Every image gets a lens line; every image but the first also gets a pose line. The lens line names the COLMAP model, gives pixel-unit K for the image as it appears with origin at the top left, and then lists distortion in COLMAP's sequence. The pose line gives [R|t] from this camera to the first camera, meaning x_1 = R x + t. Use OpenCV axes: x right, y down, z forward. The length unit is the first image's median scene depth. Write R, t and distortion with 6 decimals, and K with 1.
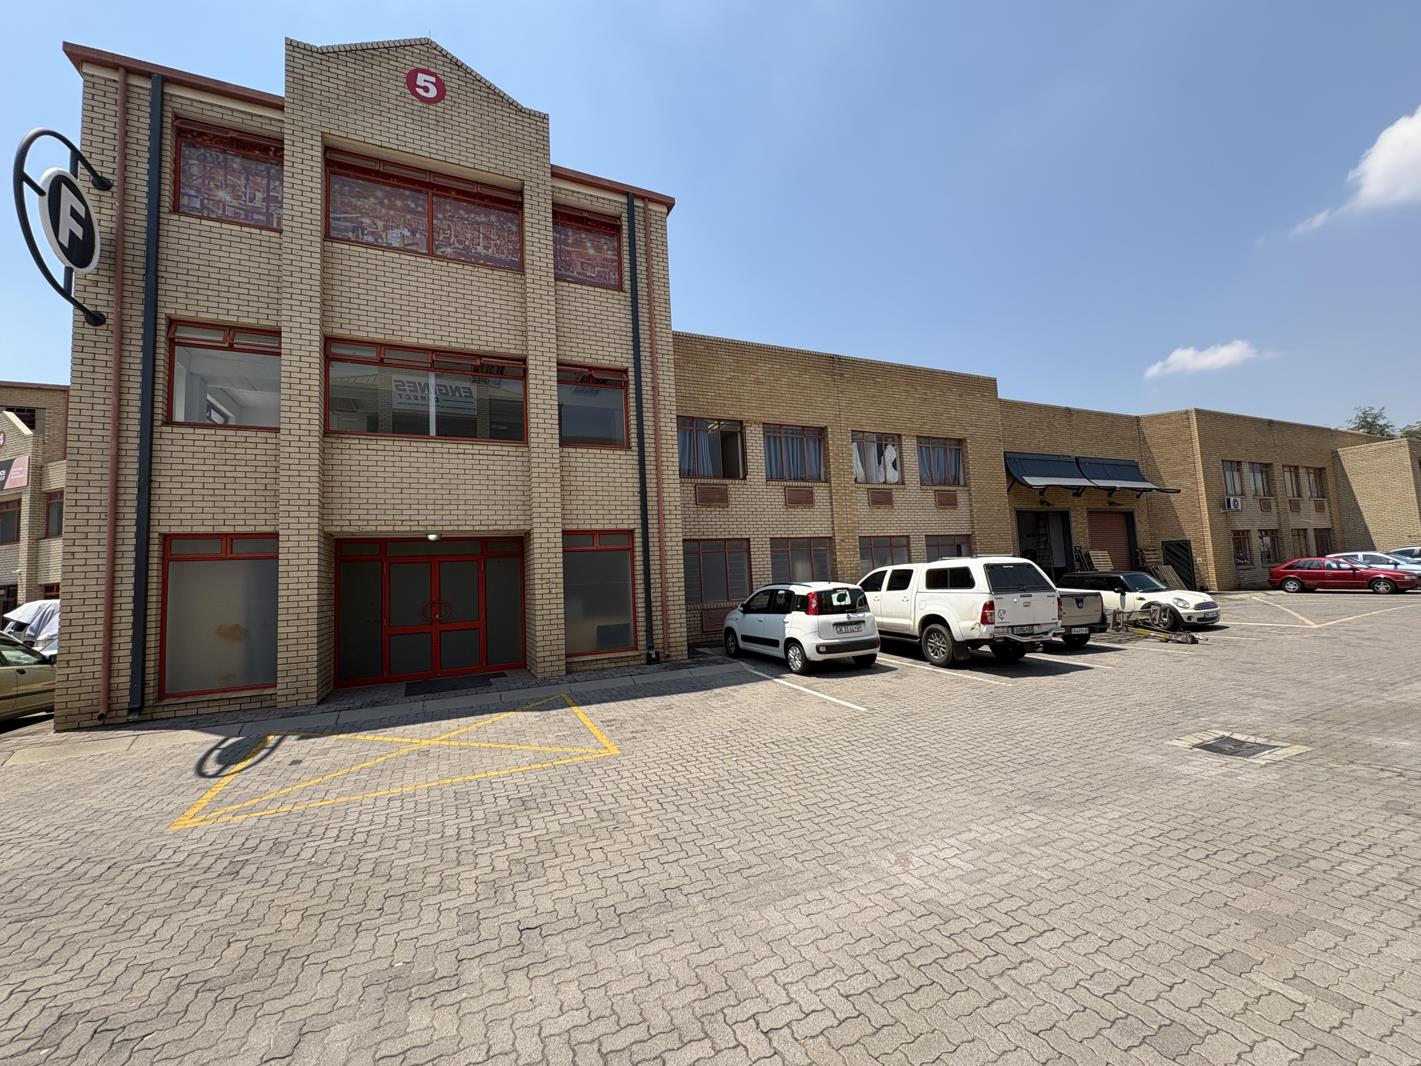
lens RADIAL K [[571.2, 0, 710.5], [0, 571.2, 533.0], [0, 0, 1]] dist [-0.000928, 0.000303]
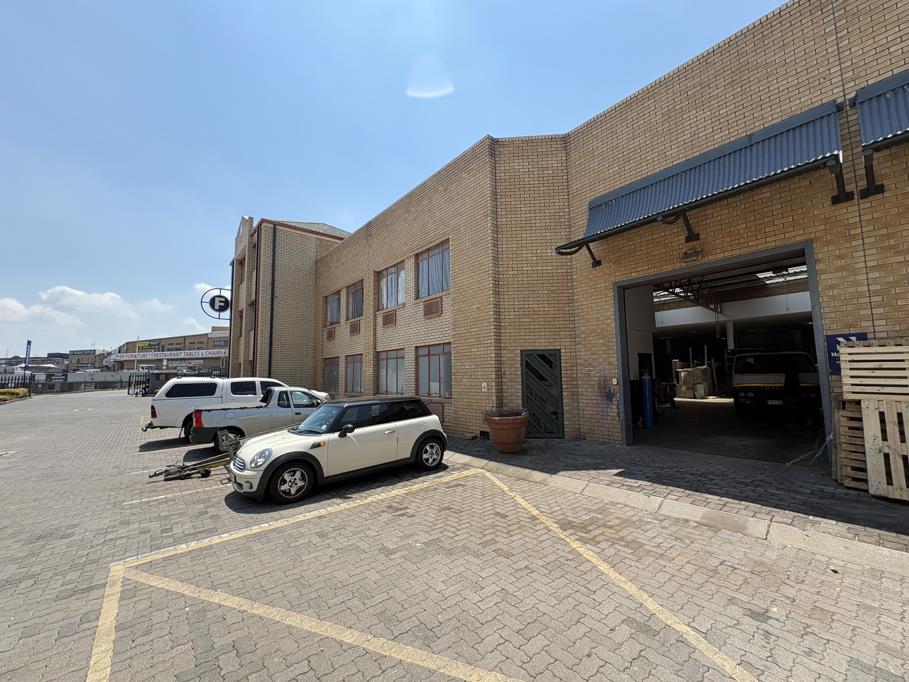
lens RADIAL K [[365.4, 0, 454.5], [0, 365.4, 341.0], [0, 0, 1]] dist [-0.000928, 0.000303]
pose [[0.259853, -0.042787, -0.964700, 1.093339], [0.088335, 0.995882, -0.020376, 0.014352], [0.961599, -0.079922, 0.262562, 0.923740]]
